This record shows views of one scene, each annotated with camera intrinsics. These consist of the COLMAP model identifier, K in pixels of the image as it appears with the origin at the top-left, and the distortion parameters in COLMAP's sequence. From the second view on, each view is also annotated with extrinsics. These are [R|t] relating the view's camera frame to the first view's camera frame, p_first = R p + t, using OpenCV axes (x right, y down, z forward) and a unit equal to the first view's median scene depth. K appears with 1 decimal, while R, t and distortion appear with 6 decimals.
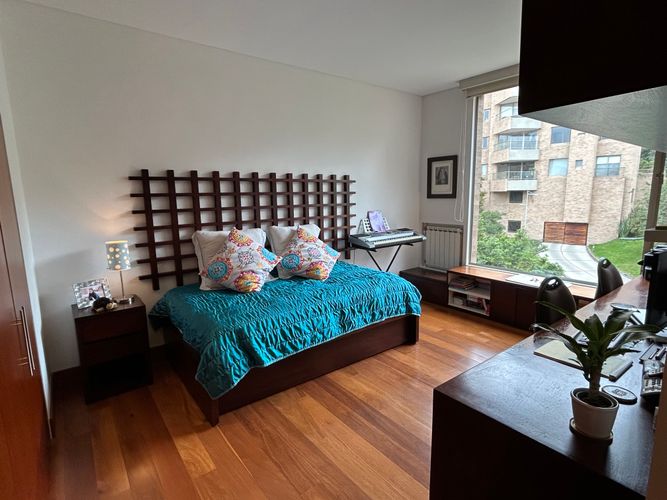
lens RADIAL K [[349.1, 0, 333.5], [0, 349.1, 250.0], [0, 0, 1]] dist [-0.017367, -0.000273]
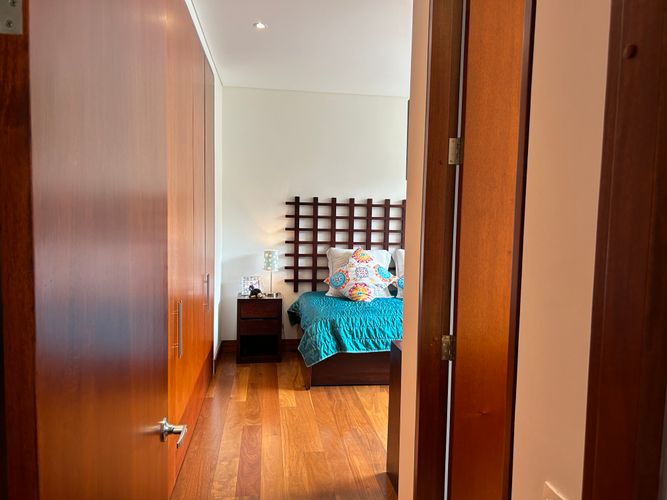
lens RADIAL K [[499.1, 0, 333.5], [0, 499.1, 250.0], [0, 0, 1]] dist [0.008229, 0.002494]
pose [[0.862638, 0.068728, -0.501131, 0.543757], [-0.116389, 0.991112, -0.064424, 0.072472], [0.492249, 0.113901, 0.862970, -0.541976]]
